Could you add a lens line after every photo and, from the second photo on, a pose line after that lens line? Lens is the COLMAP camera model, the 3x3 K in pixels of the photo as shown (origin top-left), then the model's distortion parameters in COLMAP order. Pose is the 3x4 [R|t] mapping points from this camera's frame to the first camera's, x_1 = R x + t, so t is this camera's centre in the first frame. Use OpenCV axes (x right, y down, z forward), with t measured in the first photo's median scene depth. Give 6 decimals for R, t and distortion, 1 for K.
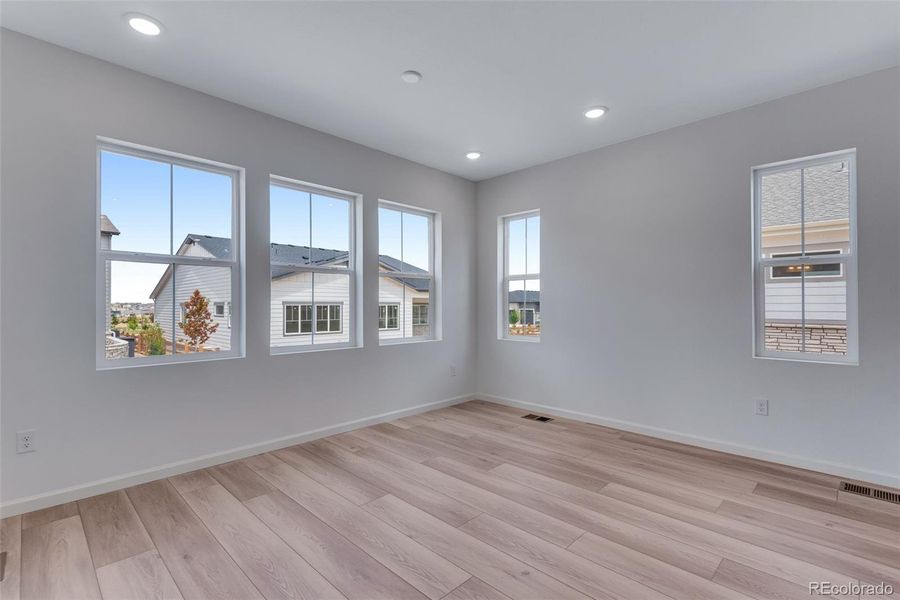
lens RADIAL K [[412.8, 0, 442.9], [0, 412.8, 302.2], [0, 0, 1]] dist [0.011593, -0.000977]
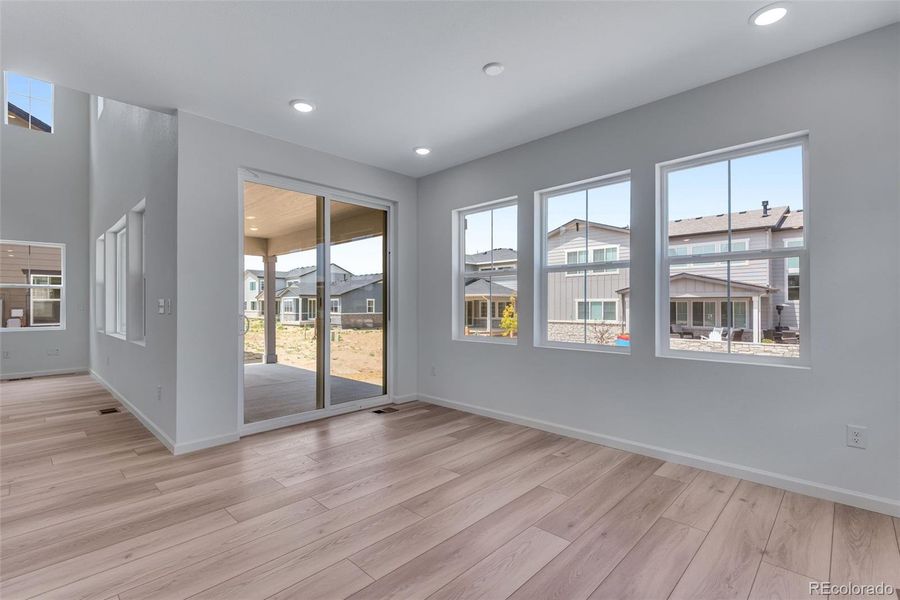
lens RADIAL K [[412.8, 0, 446.3], [0, 412.8, 304.3], [0, 0, 1]] dist [0.011593, -0.000977]
pose [[0.008479, 0.005683, -0.999948, 0.775014], [0.012539, 0.999905, 0.005789, -0.009504], [0.999885, -0.012587, 0.008407, 0.739097]]
